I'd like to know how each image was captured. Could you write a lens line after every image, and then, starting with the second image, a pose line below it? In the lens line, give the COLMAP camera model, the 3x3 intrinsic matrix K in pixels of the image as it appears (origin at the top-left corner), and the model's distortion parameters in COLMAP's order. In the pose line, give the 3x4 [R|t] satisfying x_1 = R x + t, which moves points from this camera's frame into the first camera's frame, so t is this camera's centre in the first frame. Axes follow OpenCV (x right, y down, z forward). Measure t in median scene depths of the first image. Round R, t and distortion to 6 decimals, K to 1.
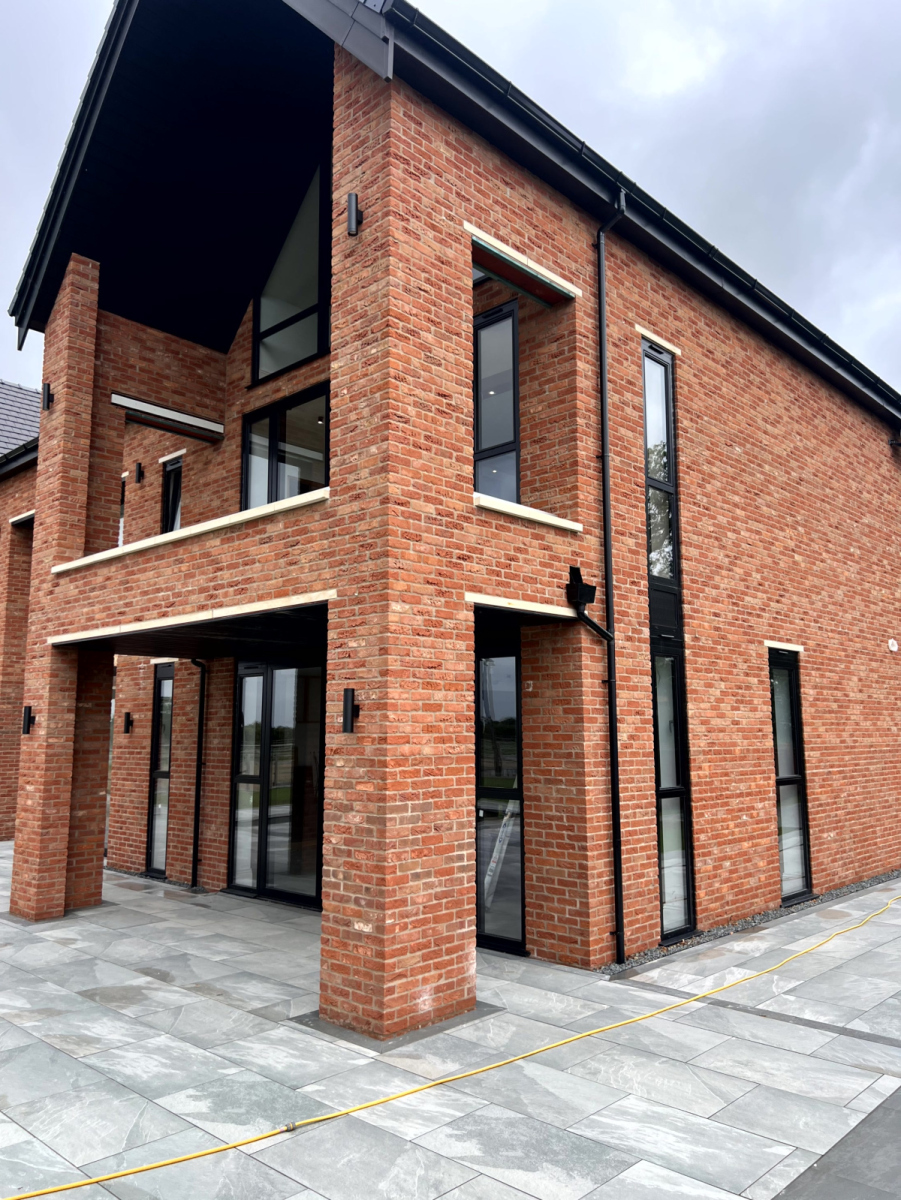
lens RADIAL K [[913.4, 0, 455.9], [0, 913.4, 607.3], [0, 0, 1]] dist [0.058767, -0.011974]
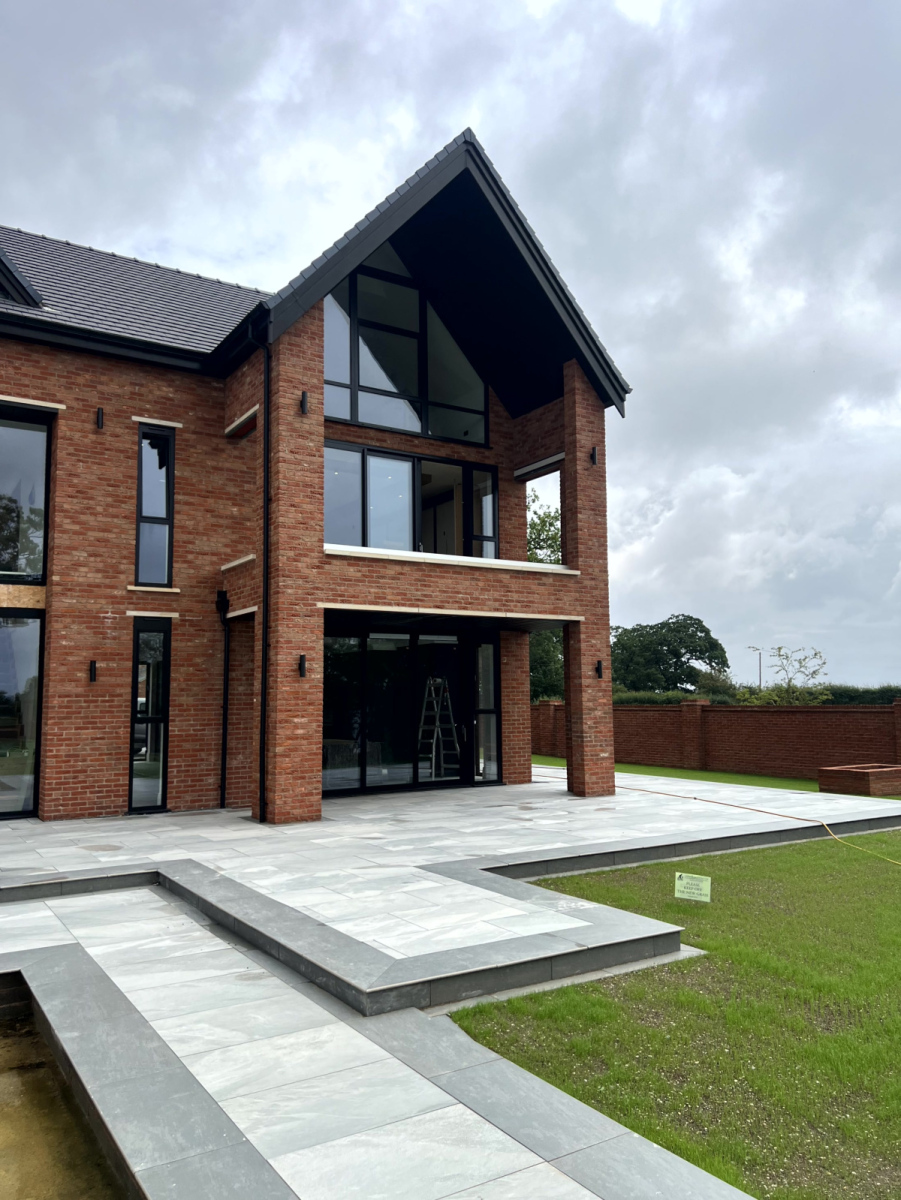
lens RADIAL K [[913.4, 0, 482.1], [0, 913.4, 603.4], [0, 0, 1]] dist [0.058767, -0.011974]
pose [[0.210014, 0.098948, 0.972679, -2.022680], [-0.120589, 0.989891, -0.074662, 0.125376], [-0.970233, -0.101615, 0.219823, 0.620877]]
